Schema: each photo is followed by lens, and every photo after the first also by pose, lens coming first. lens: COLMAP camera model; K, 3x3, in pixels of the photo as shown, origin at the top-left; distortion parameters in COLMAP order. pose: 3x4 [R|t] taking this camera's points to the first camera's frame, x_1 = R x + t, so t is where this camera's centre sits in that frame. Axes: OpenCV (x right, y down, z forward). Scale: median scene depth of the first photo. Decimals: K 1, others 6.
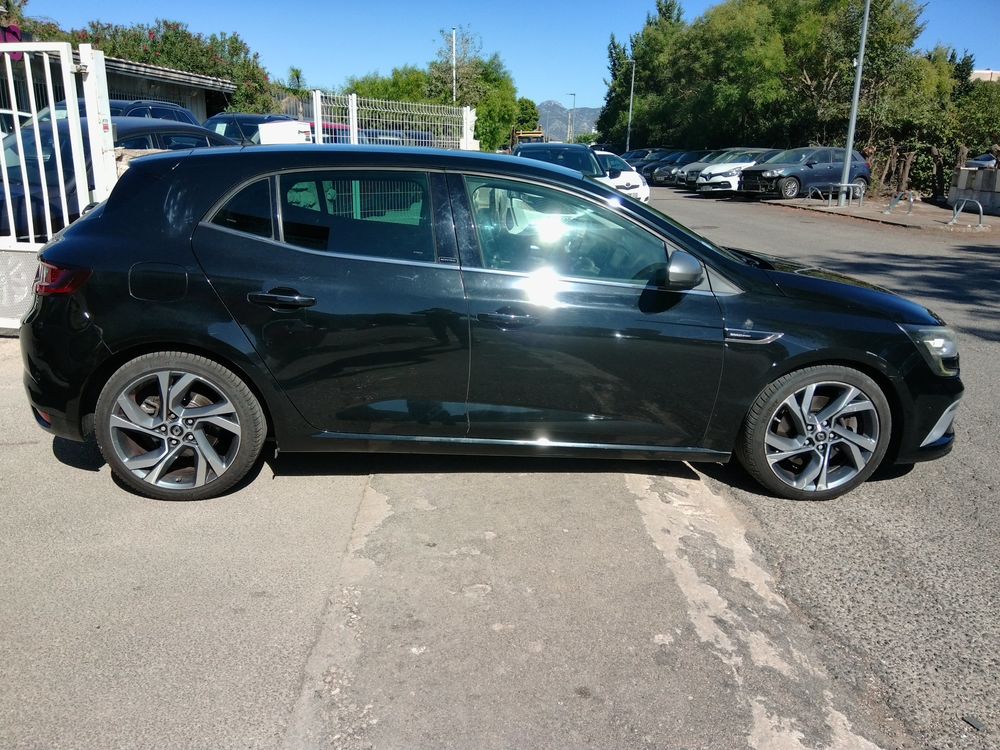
lens RADIAL K [[830.7, 0, 500.0], [0, 830.7, 375.0], [0, 0, 1]] dist [-0.011613, -0.017970]
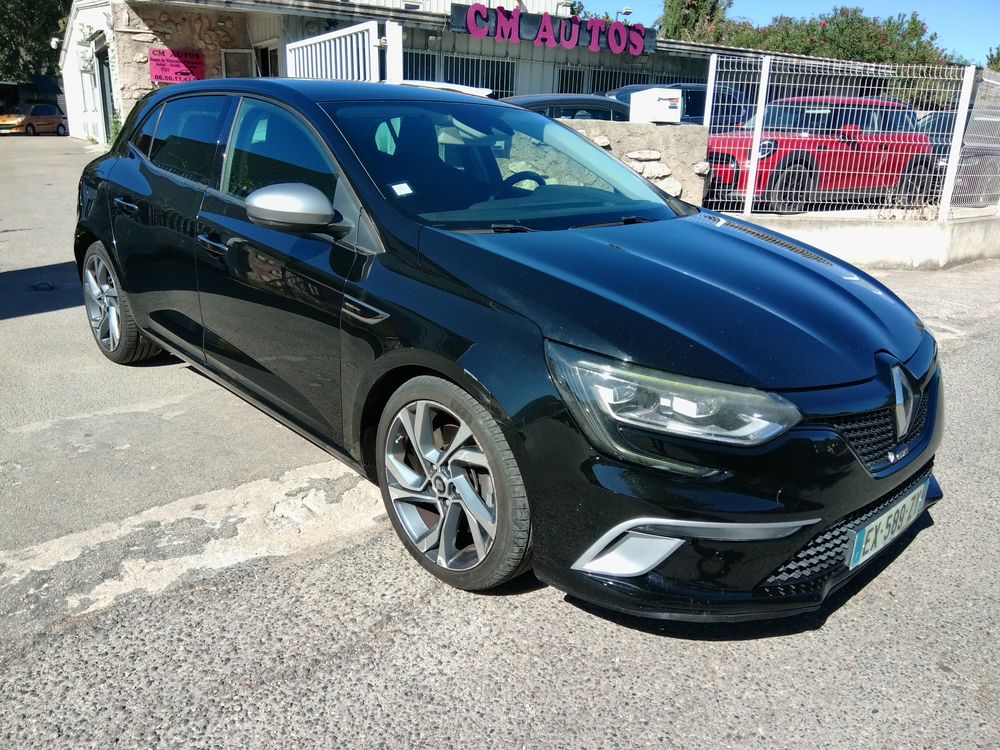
lens RADIAL K [[830.7, 0, 500.0], [0, 830.7, 375.0], [0, 0, 1]] dist [-0.011613, -0.017970]
pose [[0.590527, 0.216473, -0.777443, 0.884455], [-0.223247, 0.969578, 0.100399, -0.085248], [0.775525, 0.114273, 0.620889, 0.605570]]
